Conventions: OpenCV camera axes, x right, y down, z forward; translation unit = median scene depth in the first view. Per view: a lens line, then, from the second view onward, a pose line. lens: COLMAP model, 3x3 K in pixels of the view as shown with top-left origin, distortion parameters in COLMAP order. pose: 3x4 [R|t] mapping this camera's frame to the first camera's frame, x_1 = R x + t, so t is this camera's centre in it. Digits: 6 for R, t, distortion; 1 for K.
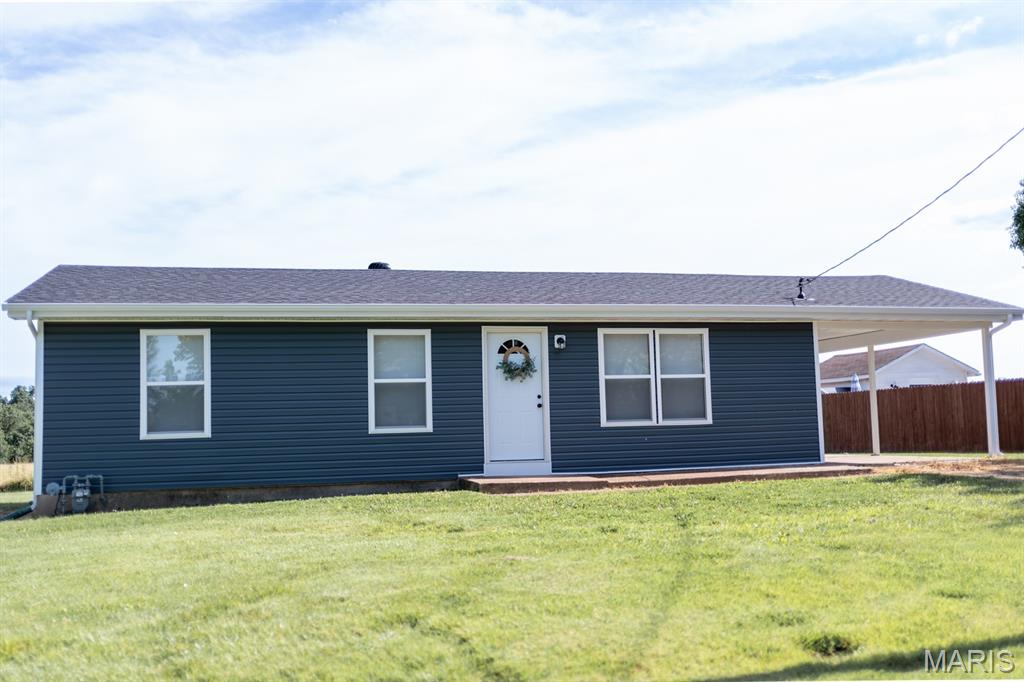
lens RADIAL K [[1035.5, 0, 511.3], [0, 1035.5, 346.8], [0, 0, 1]] dist [-0.004460, -0.006058]
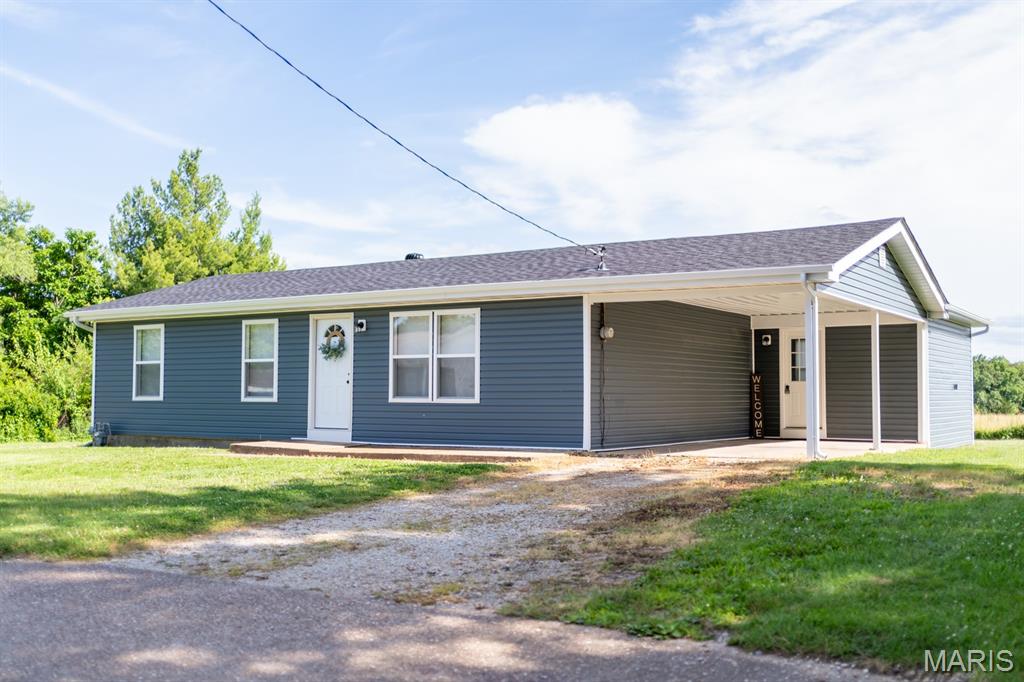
lens RADIAL K [[1081.8, 0, 512.0], [0, 1081.8, 341.0], [0, 0, 1]] dist [-0.013001, -0.003939]
pose [[0.665555, -0.007718, -0.746308, 1.037912], [0.037152, 0.999050, 0.022799, -0.009023], [0.745423, -0.042901, 0.665210, 0.340250]]
